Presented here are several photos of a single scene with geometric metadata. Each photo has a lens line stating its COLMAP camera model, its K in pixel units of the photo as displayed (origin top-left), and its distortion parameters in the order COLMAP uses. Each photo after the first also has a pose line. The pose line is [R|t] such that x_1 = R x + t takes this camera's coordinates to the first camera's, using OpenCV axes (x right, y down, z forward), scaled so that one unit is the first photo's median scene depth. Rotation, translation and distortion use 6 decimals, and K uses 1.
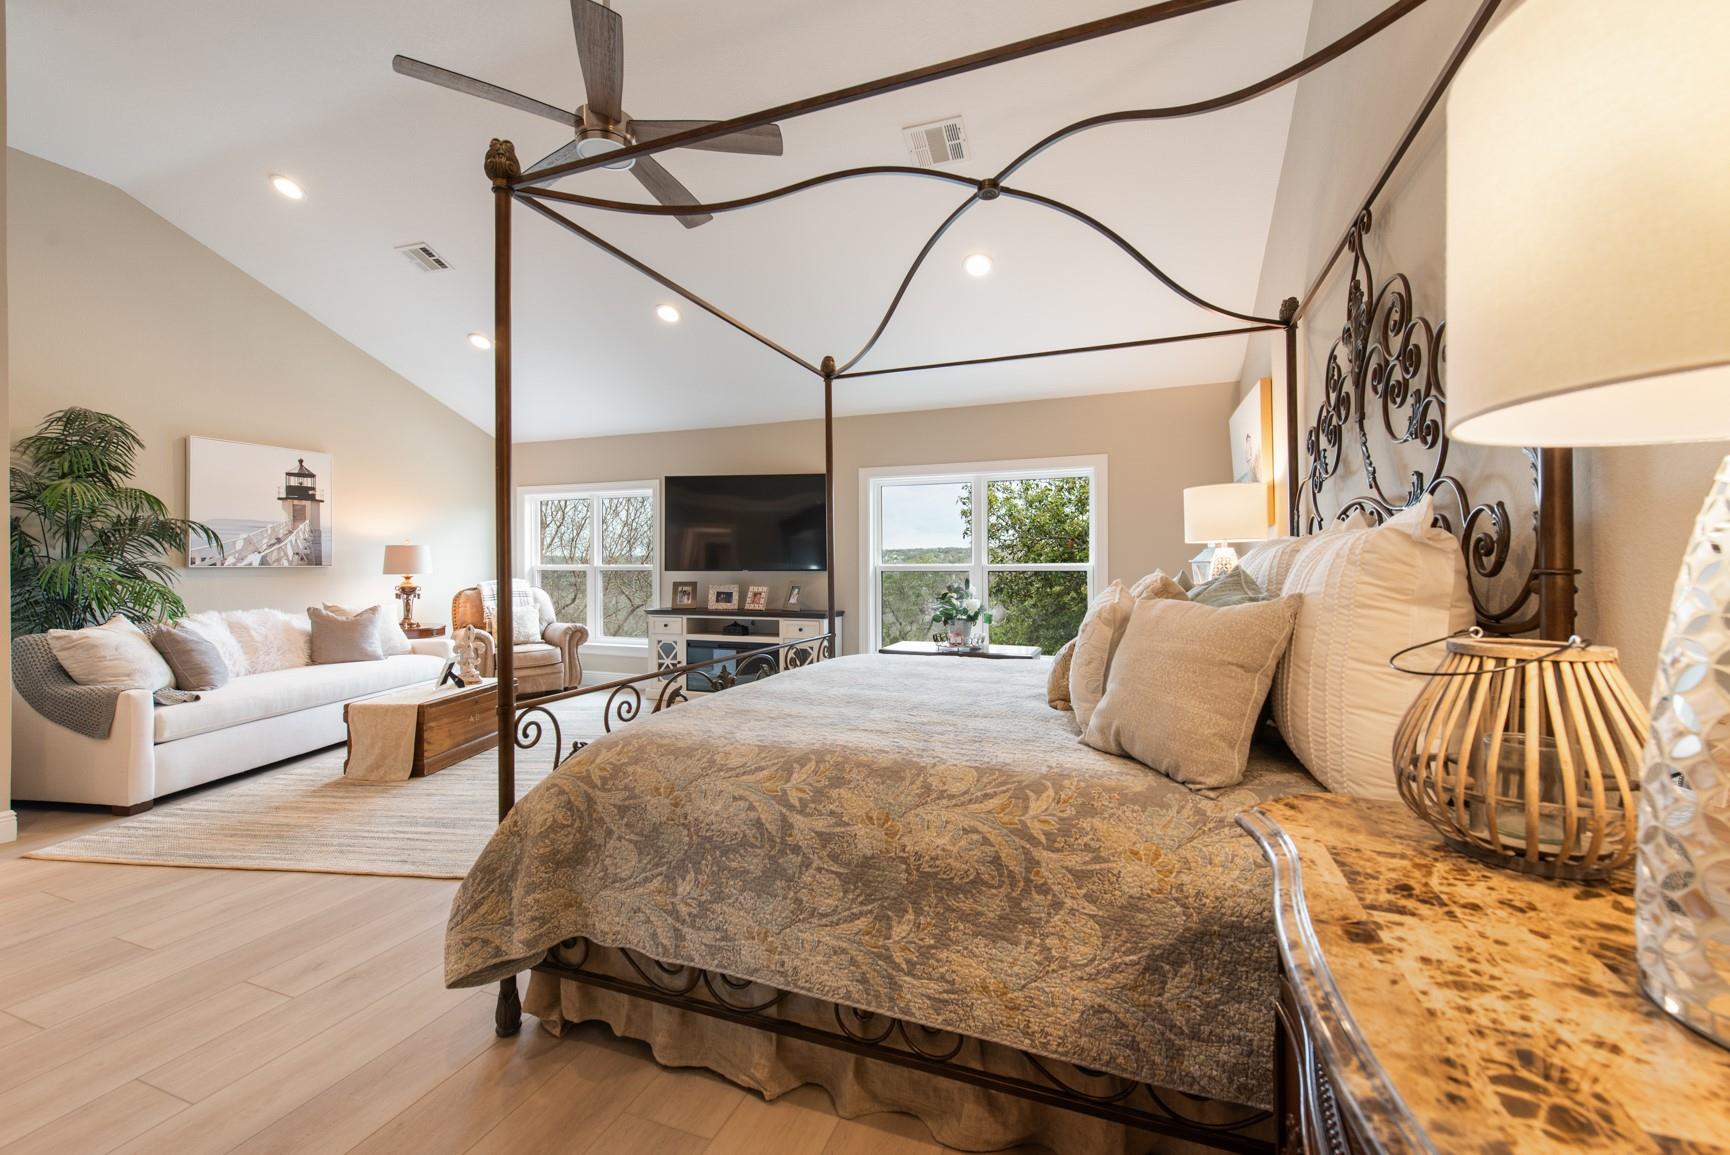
lens RADIAL K [[702.9, 0, 872.0], [0, 702.9, 561.8], [0, 0, 1]] dist [-0.003011, -0.001195]
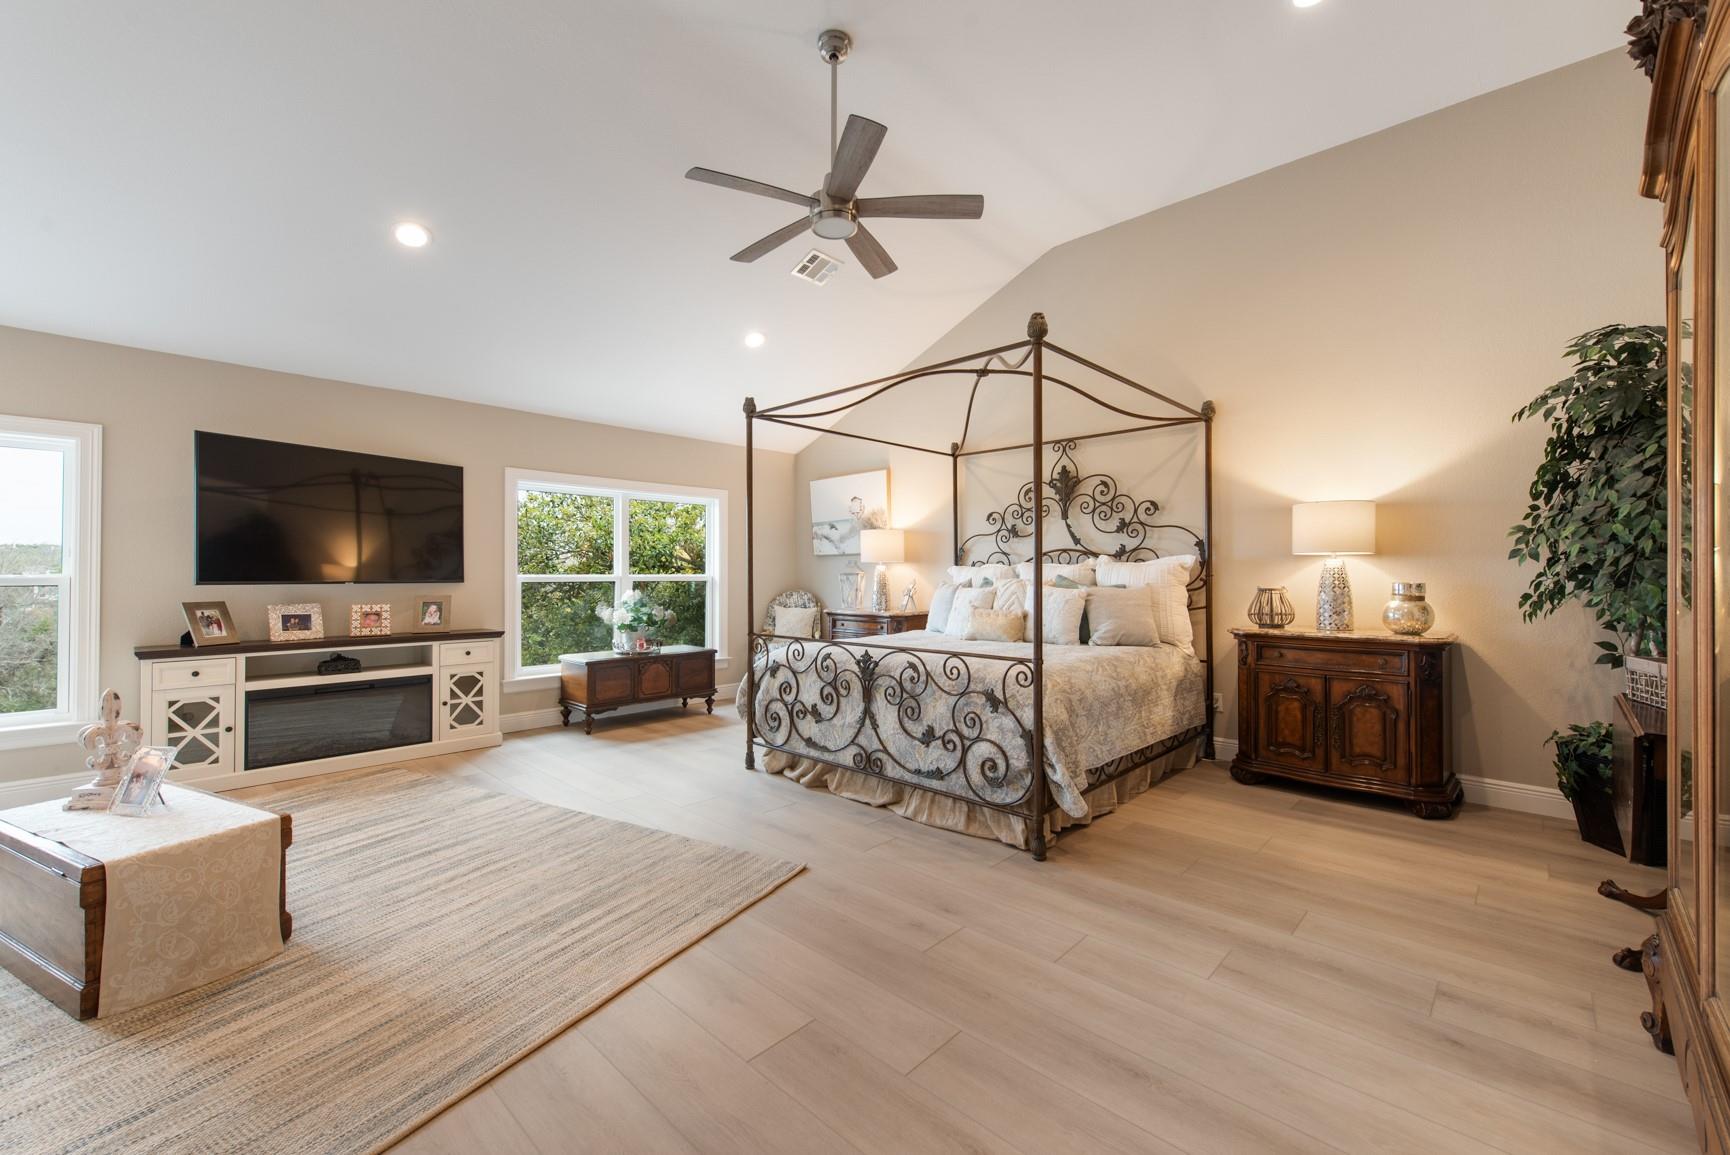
lens RADIAL K [[702.9, 0, 880.8], [0, 702.9, 578.2], [0, 0, 1]] dist [-0.003011, -0.001195]
pose [[0.376641, -0.001381, 0.926358, -0.655465], [-0.002633, 0.999993, 0.002561, 0.003723], [-0.926356, -0.003404, 0.376634, 0.219262]]
